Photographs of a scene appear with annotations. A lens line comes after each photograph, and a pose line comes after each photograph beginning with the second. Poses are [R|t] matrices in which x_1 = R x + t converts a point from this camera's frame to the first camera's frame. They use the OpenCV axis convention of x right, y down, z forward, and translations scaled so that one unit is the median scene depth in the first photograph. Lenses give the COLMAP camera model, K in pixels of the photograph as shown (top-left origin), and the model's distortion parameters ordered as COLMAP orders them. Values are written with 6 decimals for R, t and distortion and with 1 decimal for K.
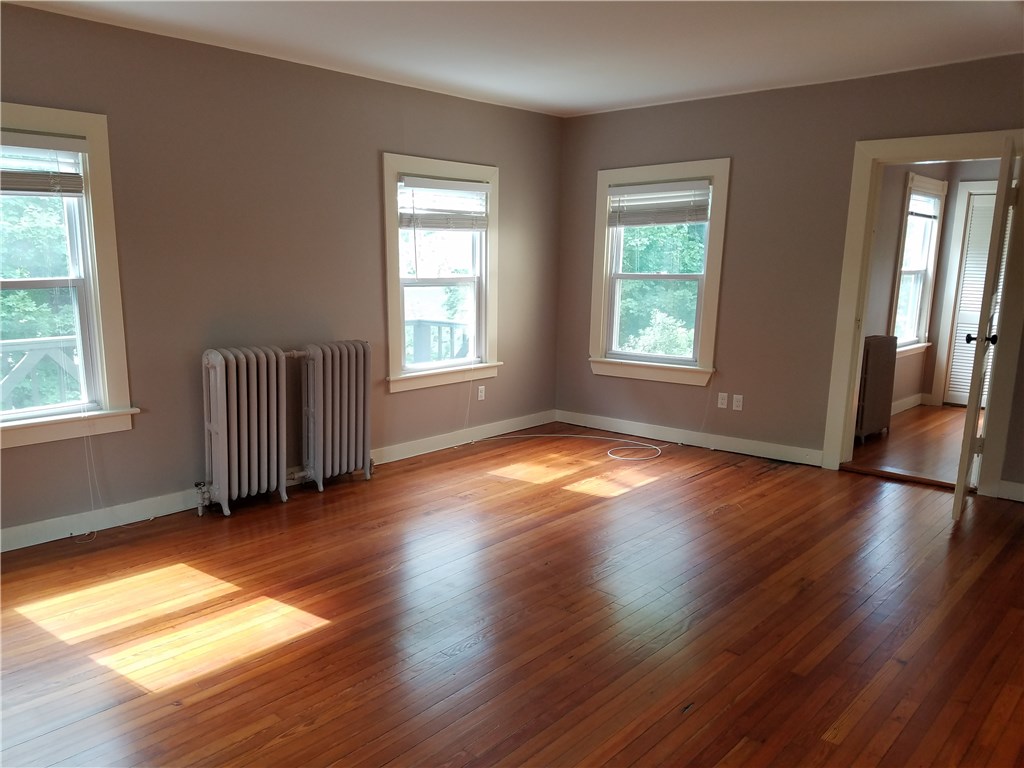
lens RADIAL K [[770.2, 0, 512.3], [0, 770.2, 420.7], [0, 0, 1]] dist [0.124744, -0.189566]
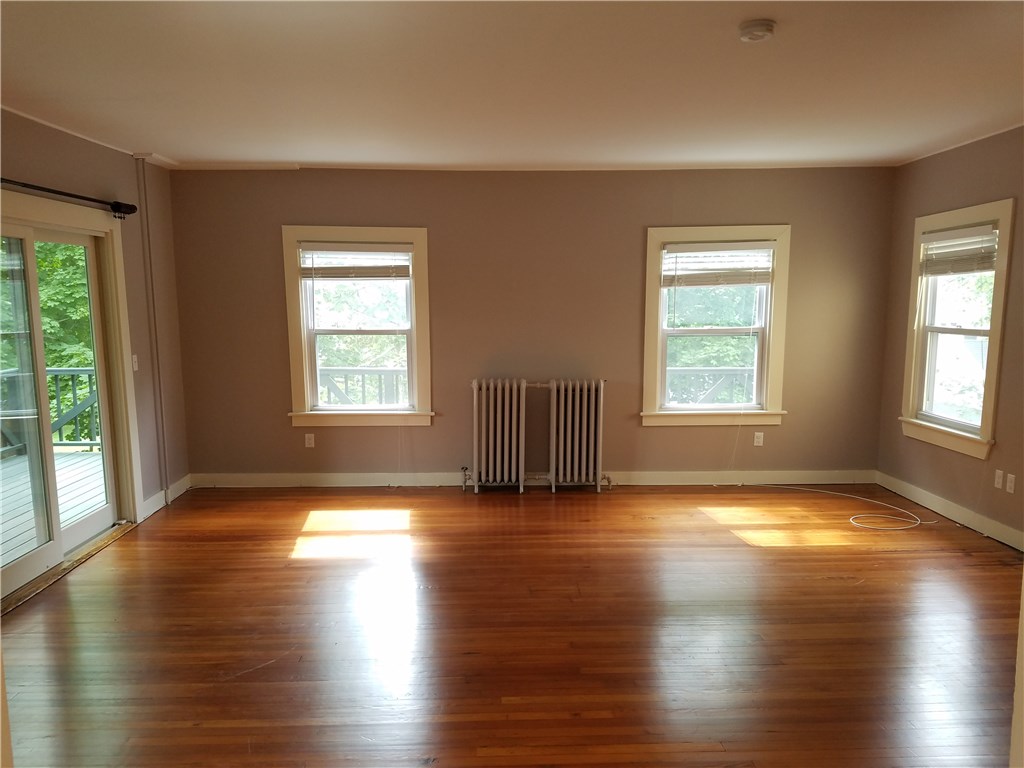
lens RADIAL K [[770.2, 0, 515.5], [0, 770.2, 409.8], [0, 0, 1]] dist [0.124744, -0.189566]
pose [[0.695362, 0.089120, -0.713112, 0.544411], [-0.139571, 0.990135, -0.012356, -0.018561], [0.704976, 0.108121, 0.700941, 0.037588]]
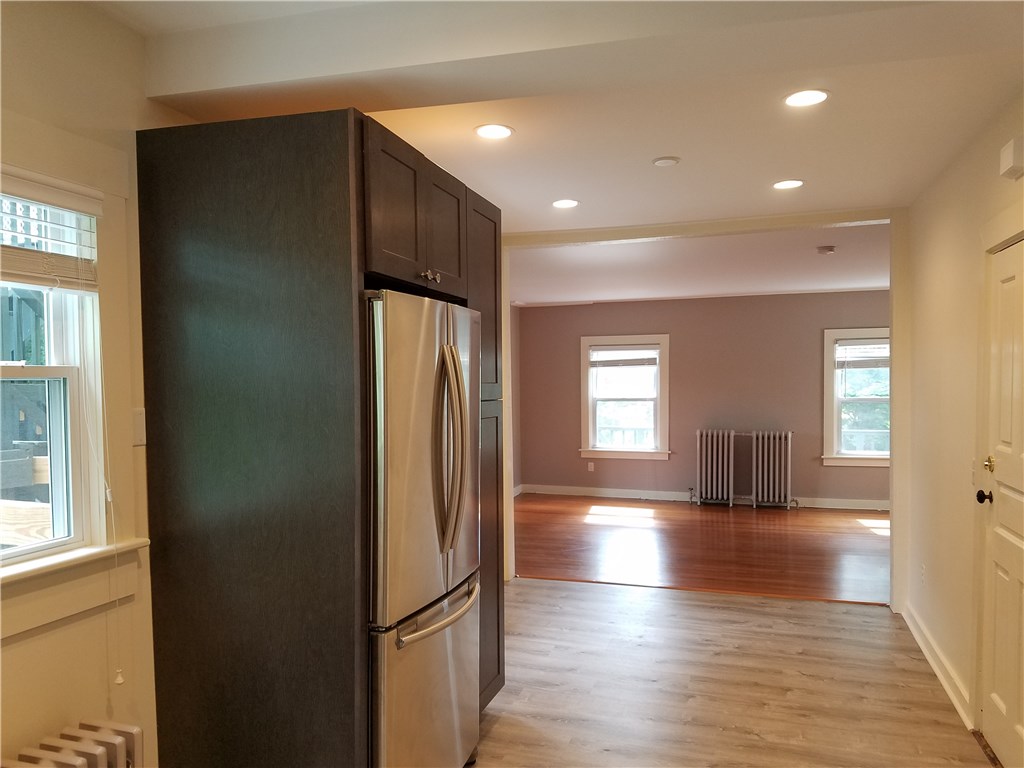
lens RADIAL K [[770.2, 0, 490.1], [0, 770.2, 402.6], [0, 0, 1]] dist [0.124744, -0.189566]
pose [[0.407224, 0.008314, -0.913291, 1.091346], [-0.179854, 0.981109, -0.071263, 0.080097], [0.895445, 0.193279, 0.401026, -0.345231]]
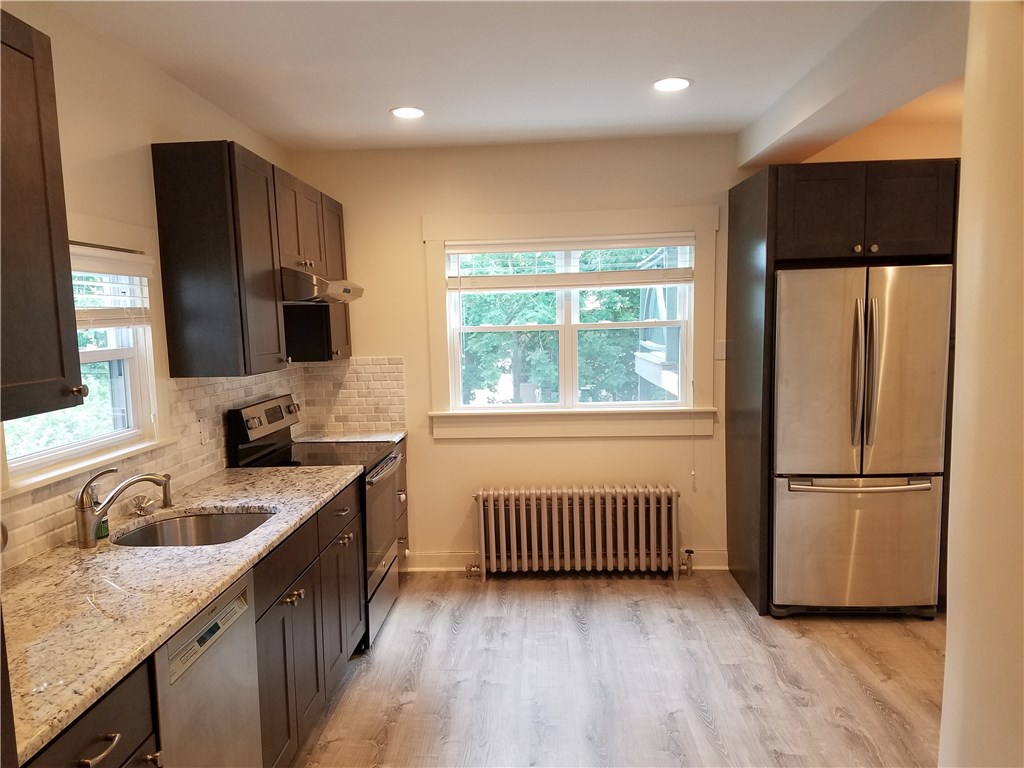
lens RADIAL K [[770.2, 0, 513.0], [0, 770.2, 391.6], [0, 0, 1]] dist [0.124744, -0.189566]
pose [[-0.771315, 0.065821, -0.633041, 1.316865], [-0.113772, 0.964358, 0.238892, -0.036575], [0.626202, 0.256283, -0.736335, 0.157503]]
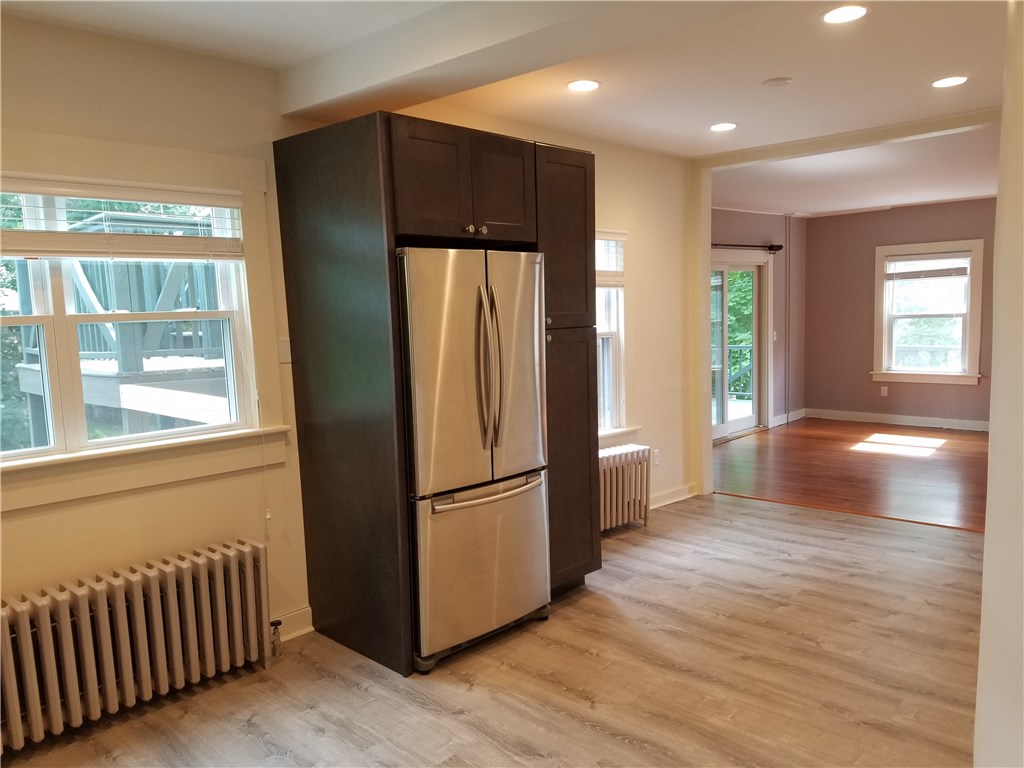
lens RADIAL K [[770.2, 0, 505.8], [0, 770.2, 394.4], [0, 0, 1]] dist [0.124744, -0.189566]
pose [[-0.038129, 0.096818, -0.994571, 1.246608], [-0.176702, 0.978957, 0.102073, 0.034302], [0.983526, 0.179635, -0.020218, -0.138262]]
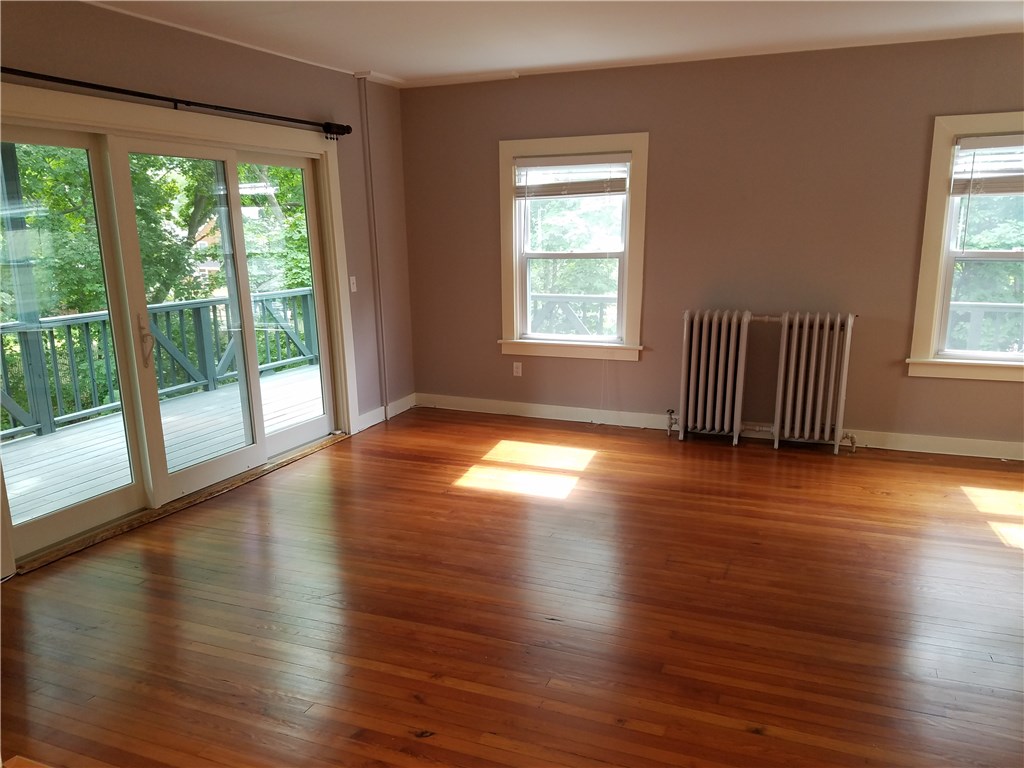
lens RADIAL K [[770.2, 0, 512.2], [0, 770.2, 417.1], [0, 0, 1]] dist [0.124744, -0.189566]
pose [[0.340706, 0.203703, -0.917837, 0.552112], [-0.182048, 0.972063, 0.148161, -0.041728], [0.922376, 0.116611, 0.368272, 0.226897]]
